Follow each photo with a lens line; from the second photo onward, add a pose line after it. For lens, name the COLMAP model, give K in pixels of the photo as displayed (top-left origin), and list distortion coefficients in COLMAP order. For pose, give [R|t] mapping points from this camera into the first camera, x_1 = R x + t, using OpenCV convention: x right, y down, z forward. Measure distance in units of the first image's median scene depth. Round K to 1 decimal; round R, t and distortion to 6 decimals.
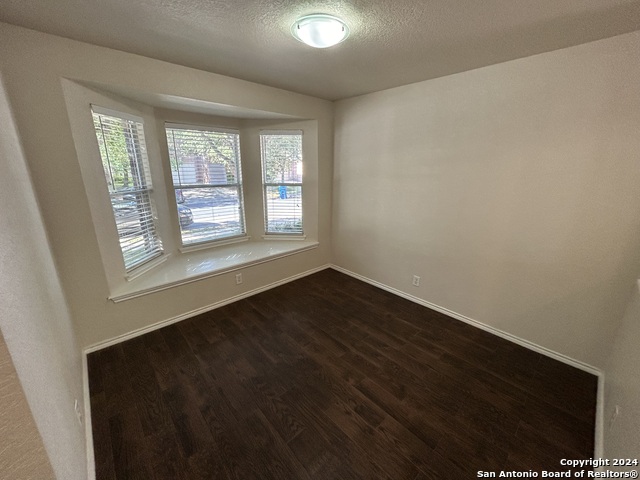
lens RADIAL K [[256.5, 0, 320.0], [0, 256.5, 240.0], [0, 0, 1]] dist [0.000900, 0.000149]
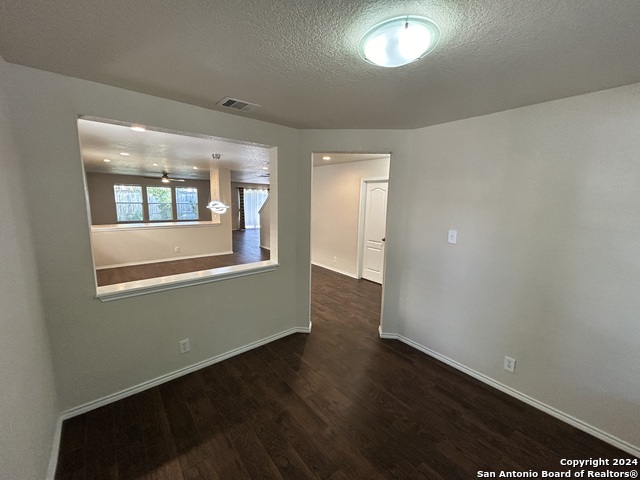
lens RADIAL K [[256.5, 0, 320.0], [0, 256.5, 240.0], [0, 0, 1]] dist [0.000900, 0.000149]
pose [[-0.998042, -0.043829, 0.044613, 0.132450], [-0.020796, 0.905338, 0.424182, -0.461987], [-0.058981, 0.422424, -0.904477, 1.476095]]
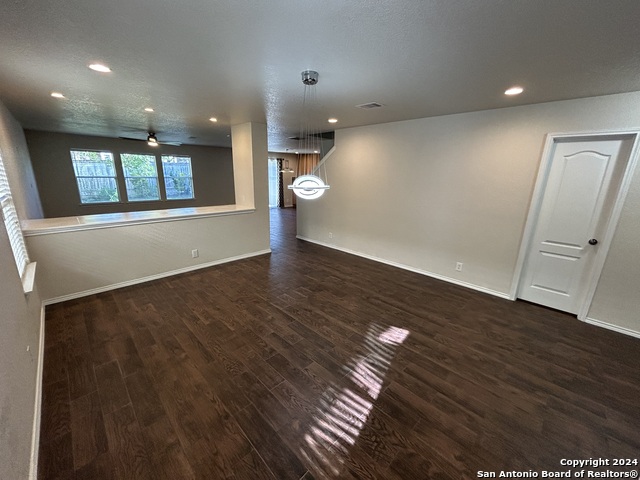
lens RADIAL K [[256.5, 0, 320.0], [0, 256.5, 240.0], [0, 0, 1]] dist [0.000900, 0.000149]
pose [[-0.998523, -0.024476, -0.048507, 1.160422], [-0.045833, 0.858908, 0.510076, -0.123982], [0.029178, 0.511545, -0.858761, 0.446524]]
